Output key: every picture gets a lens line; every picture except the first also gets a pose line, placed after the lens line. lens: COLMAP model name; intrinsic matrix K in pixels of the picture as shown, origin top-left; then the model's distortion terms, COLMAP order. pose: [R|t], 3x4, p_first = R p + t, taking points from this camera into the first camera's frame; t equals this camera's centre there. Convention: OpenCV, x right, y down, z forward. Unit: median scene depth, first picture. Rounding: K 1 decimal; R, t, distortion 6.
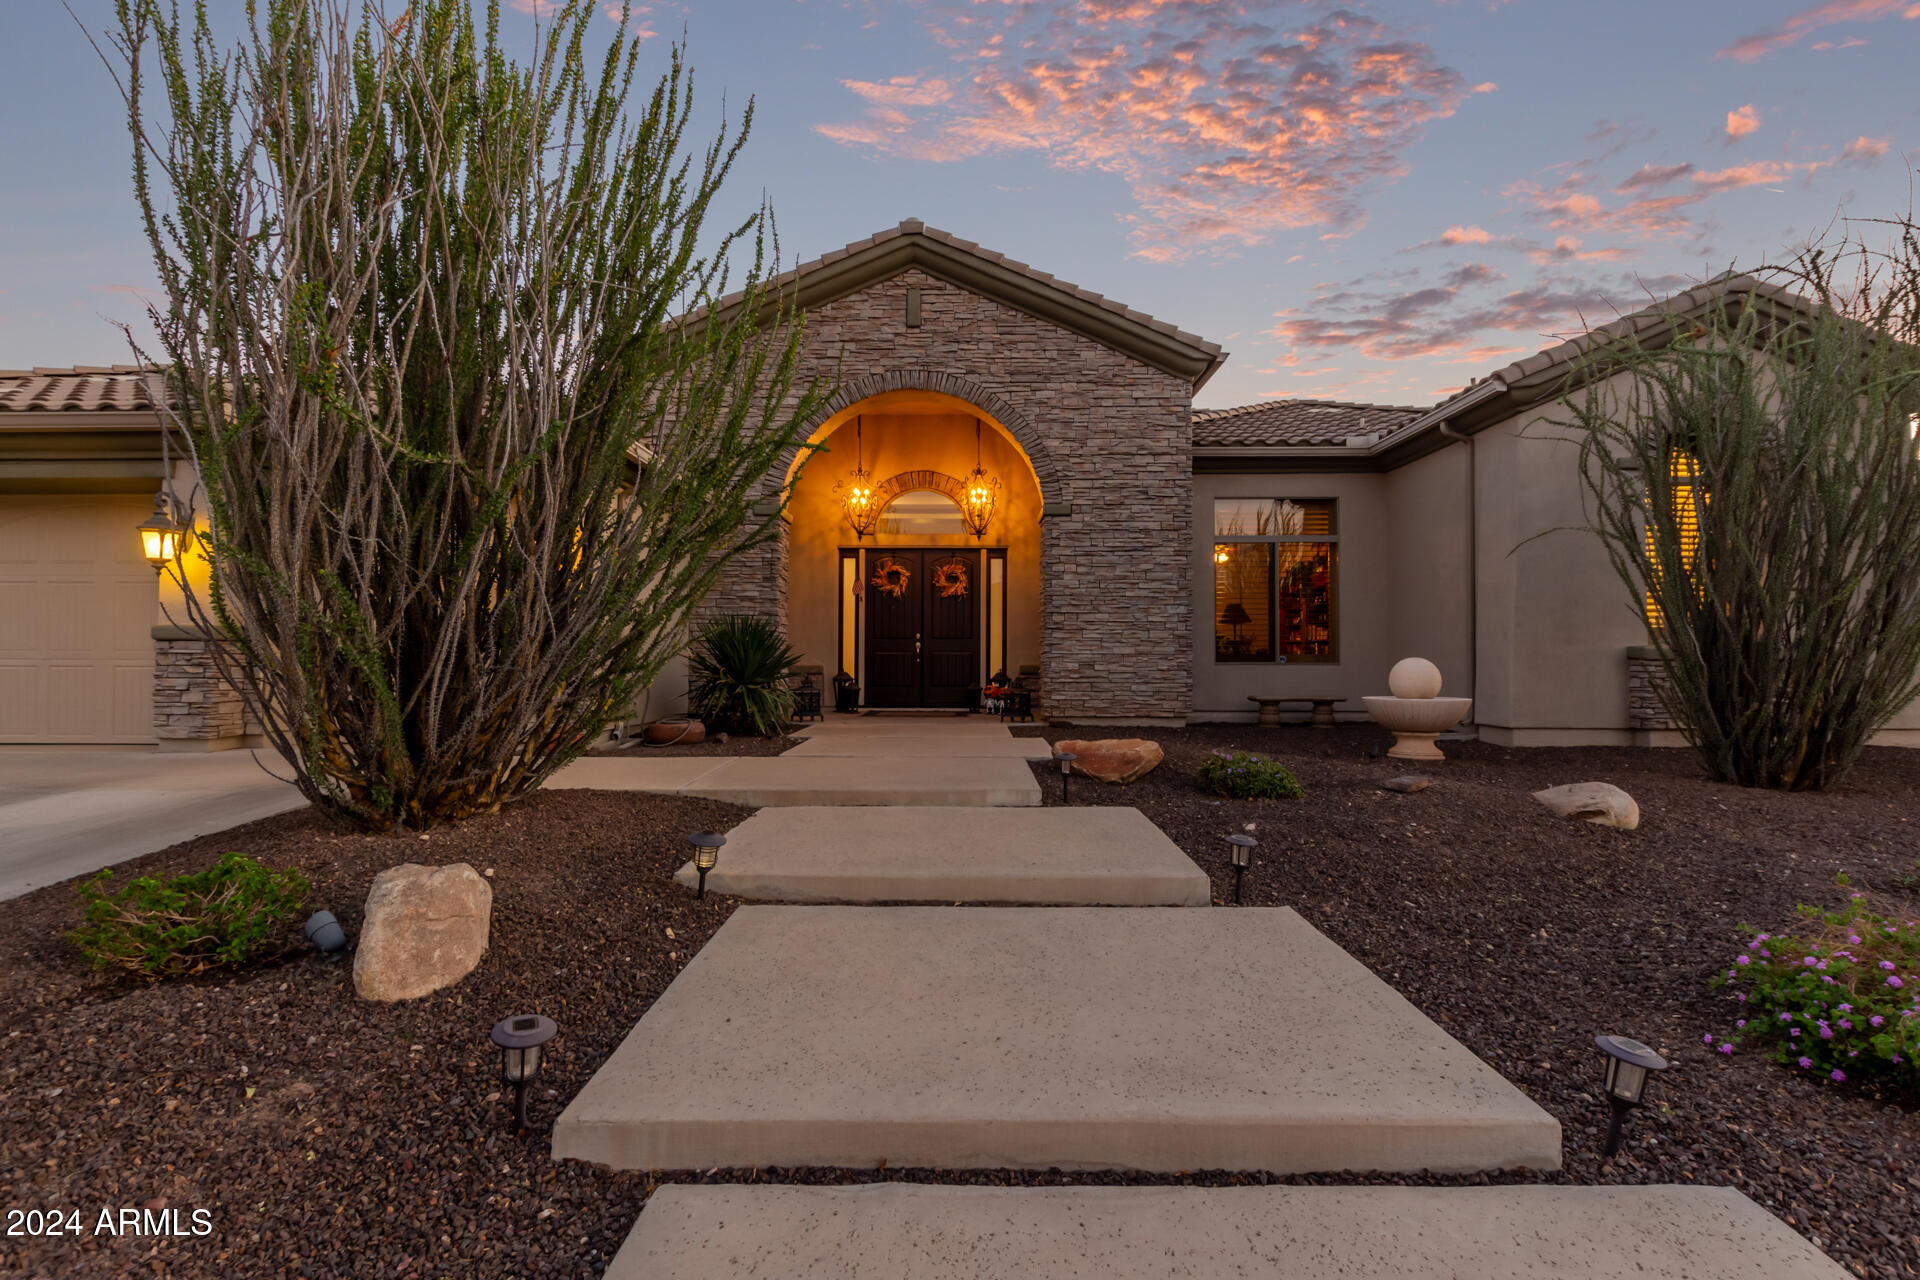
lens RADIAL K [[881.4, 0, 960.0], [0, 881.4, 640.0], [0, 0, 1]] dist [0.003242, 0.000234]
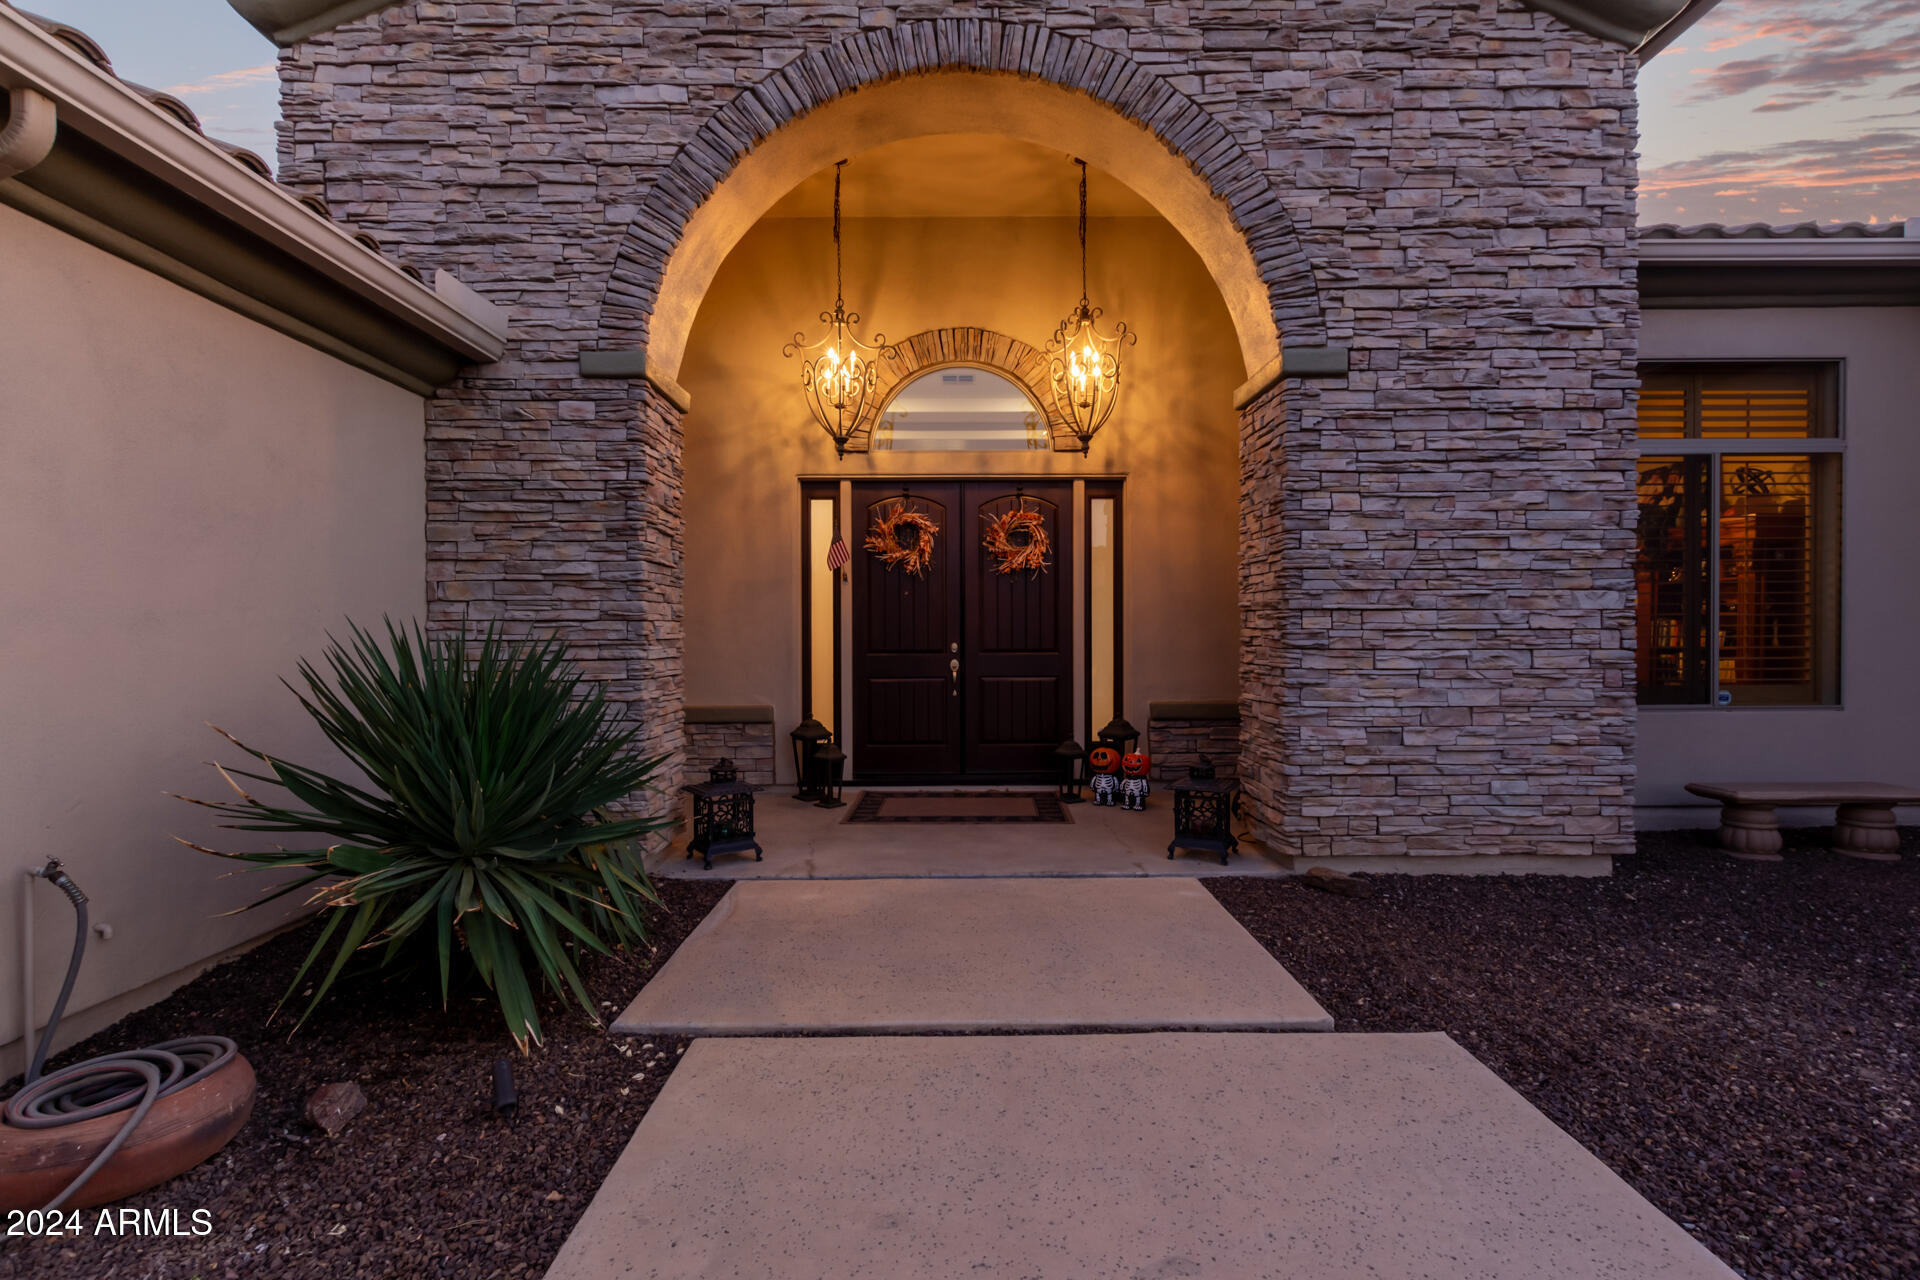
lens RADIAL K [[881.4, 0, 960.0], [0, 881.4, 640.0], [0, 0, 1]] dist [0.003242, 0.000234]
pose [[0.999824, -0.007530, 0.017186, -0.057287], [0.007025, 0.999547, 0.029257, -0.026145], [-0.017399, -0.029131, 0.999424, 0.512516]]
